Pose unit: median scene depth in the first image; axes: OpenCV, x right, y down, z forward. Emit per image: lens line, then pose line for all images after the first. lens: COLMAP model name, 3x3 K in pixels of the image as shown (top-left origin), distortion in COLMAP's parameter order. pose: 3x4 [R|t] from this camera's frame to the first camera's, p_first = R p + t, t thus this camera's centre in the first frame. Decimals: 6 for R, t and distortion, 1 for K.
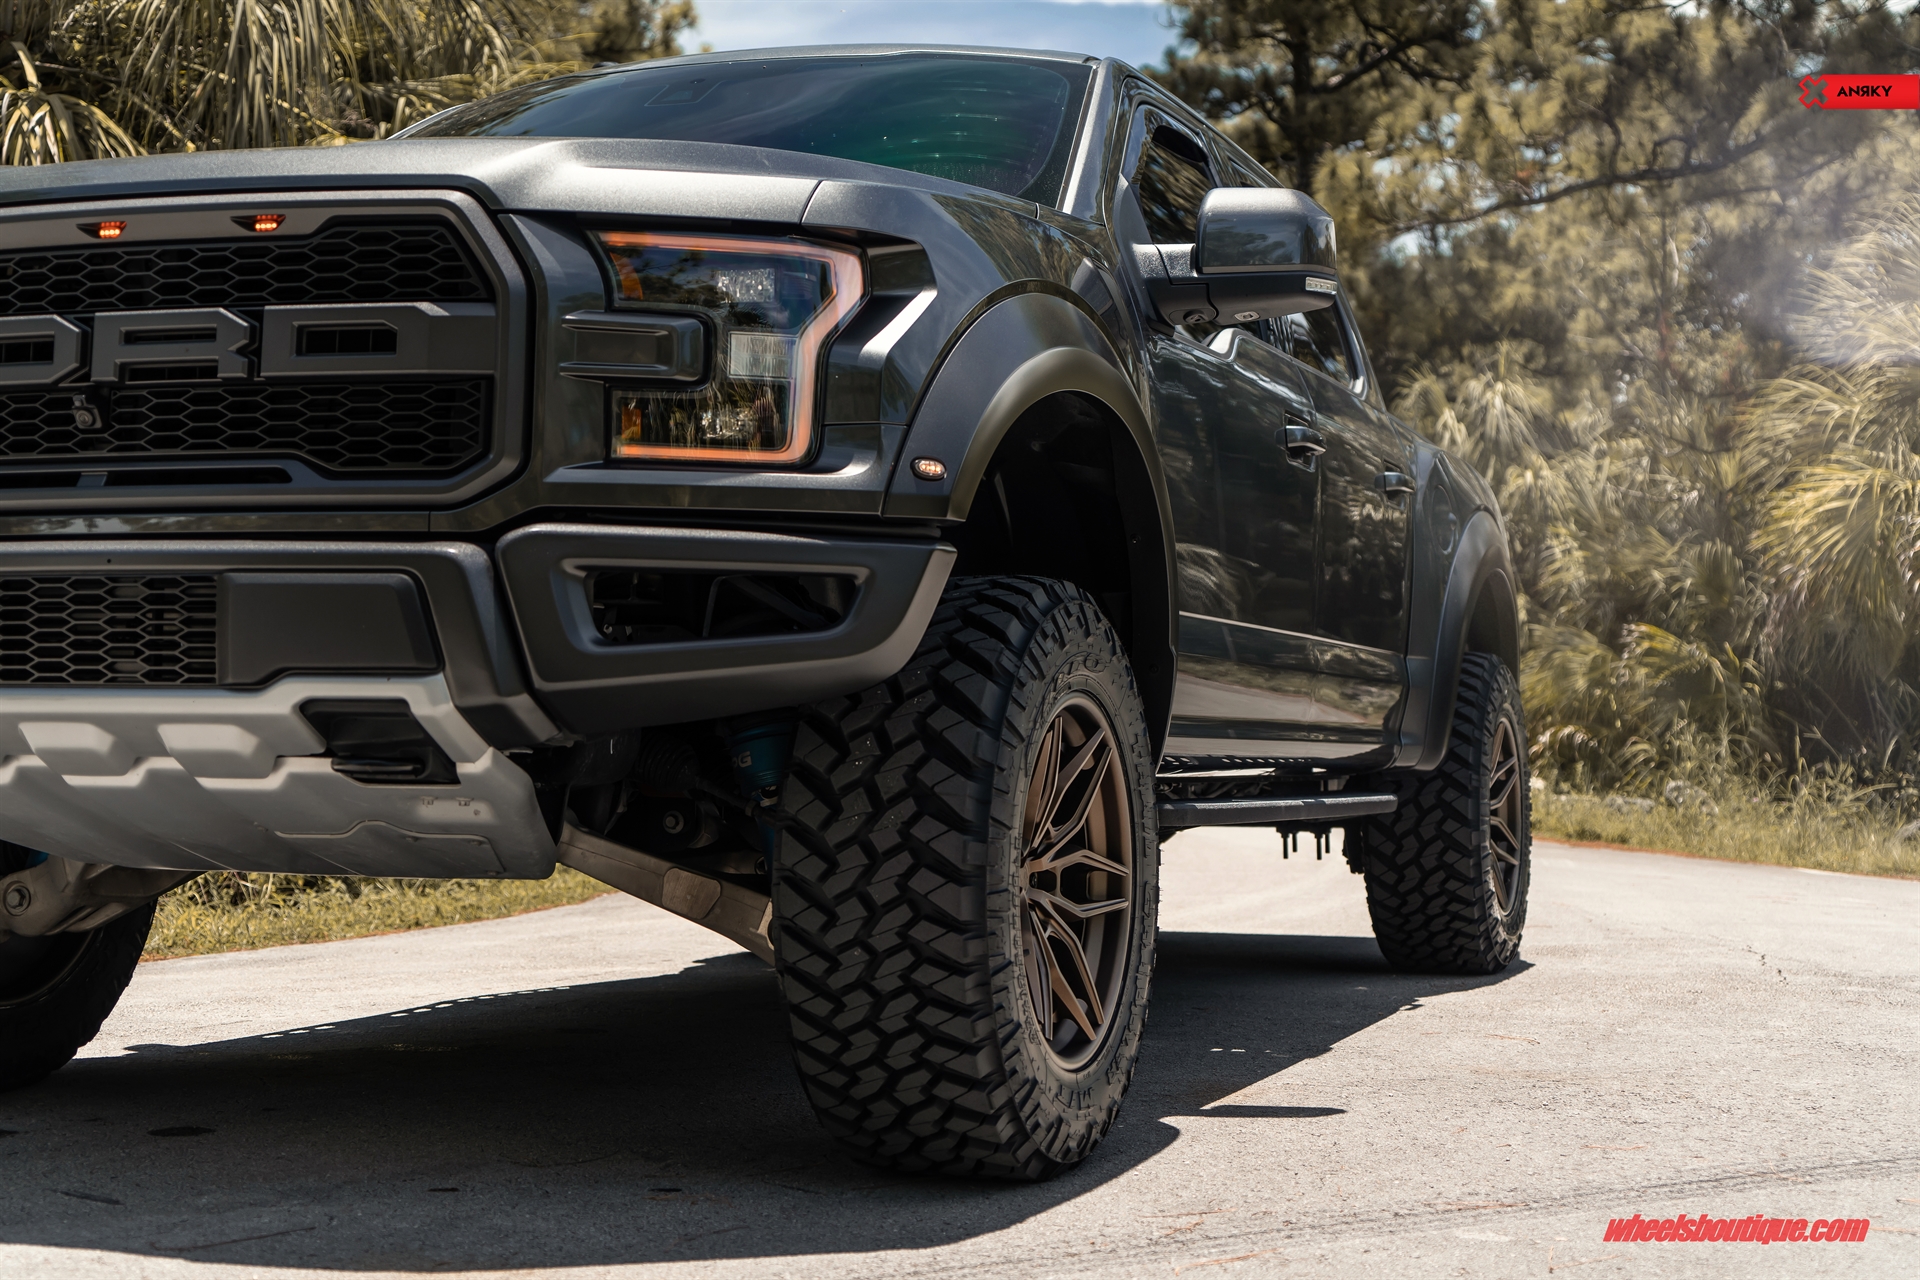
lens RADIAL K [[2653.9, 0, 957.7], [0, 2653.9, 642.6], [0, 0, 1]] dist [-0.036880, 0.000000]
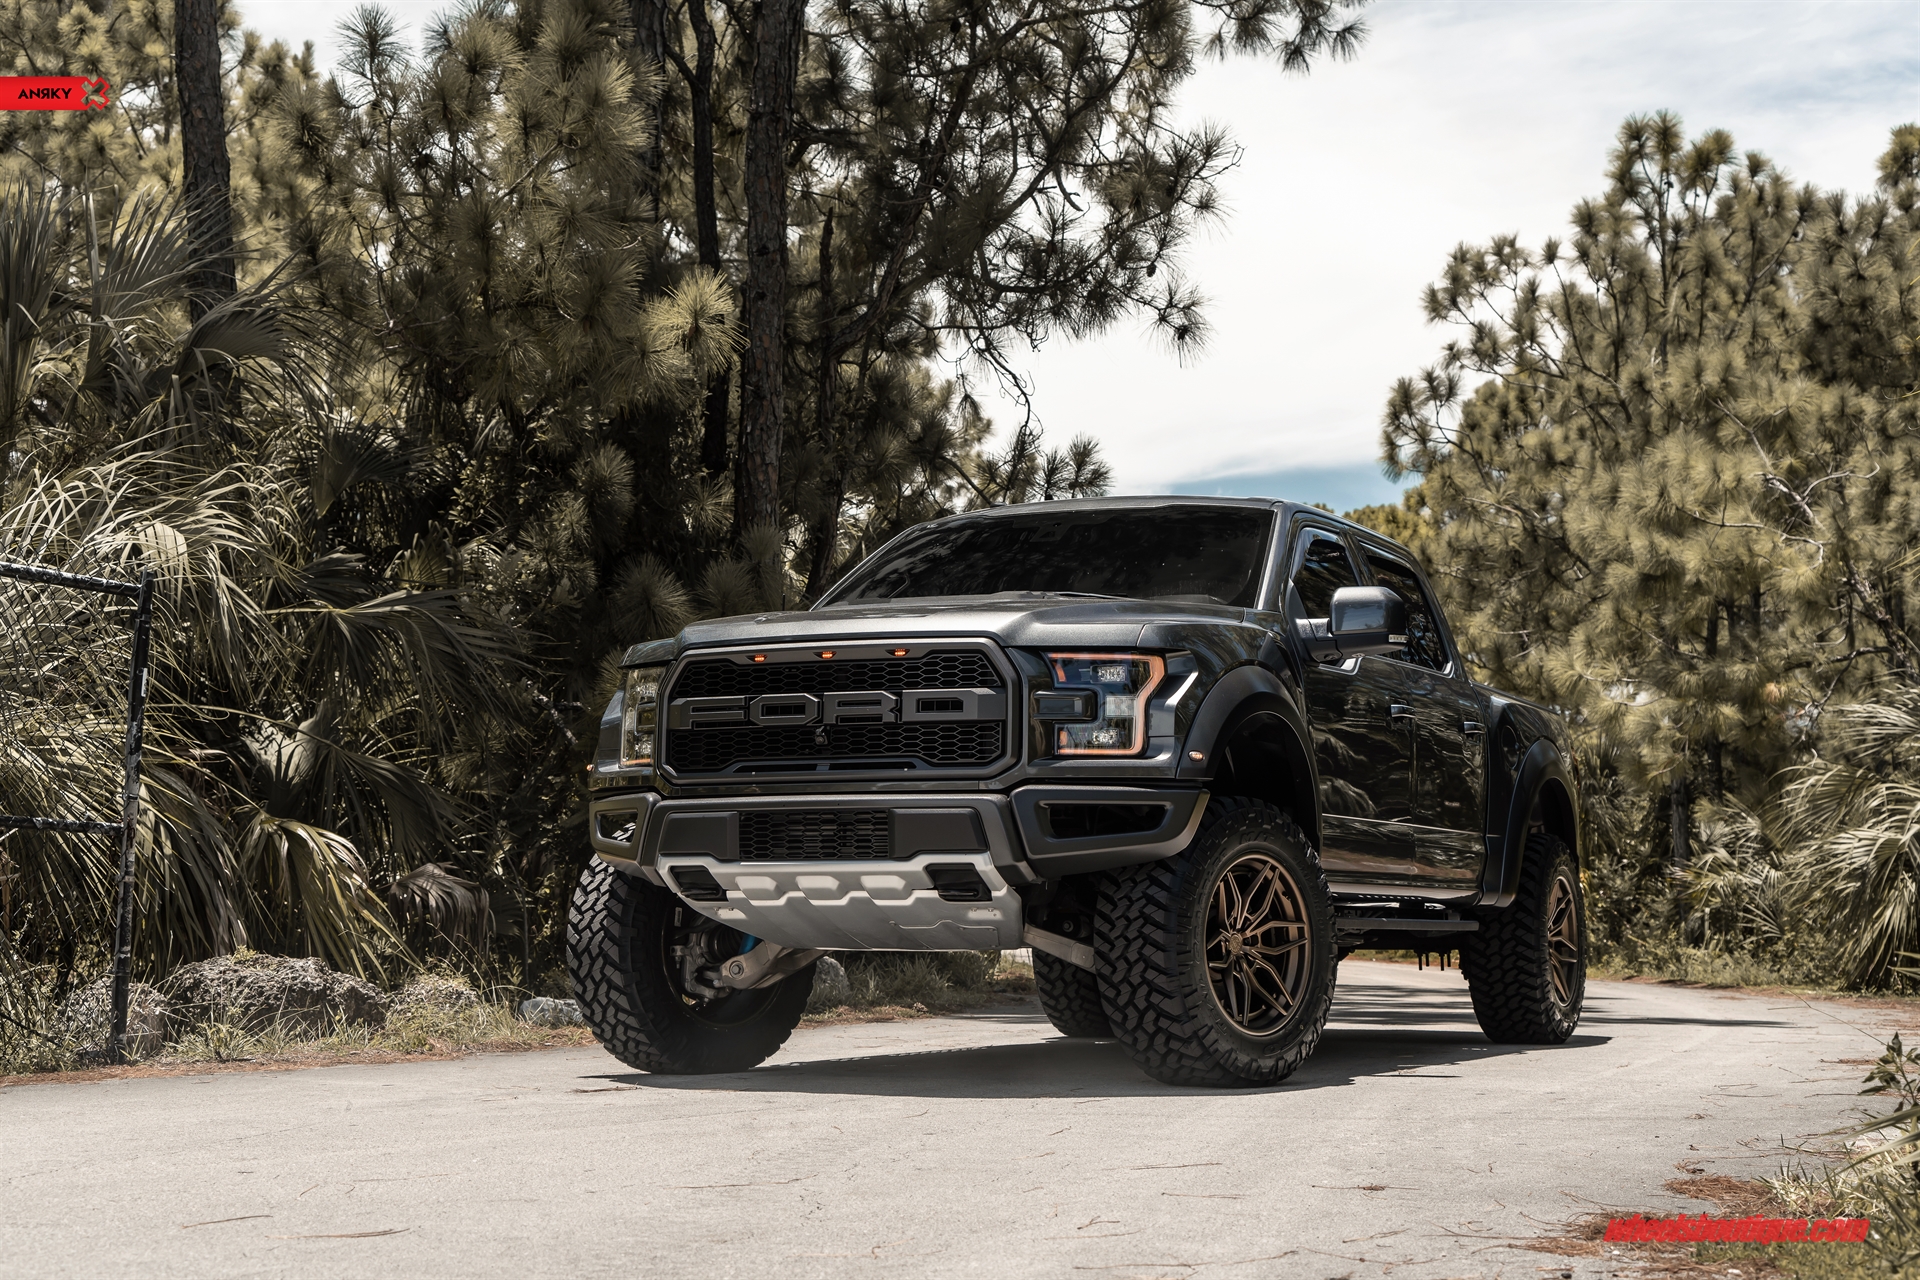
lens RADIAL K [[2805.6, 0, 962.4], [0, 2805.6, 631.7], [0, 0, 1]] dist [0.029485, 0.000000]
pose [[0.997349, -0.017273, -0.070691, -0.040197], [0.012668, 0.997799, -0.065082, -0.019982], [0.071660, 0.064014, 0.995373, -1.369918]]
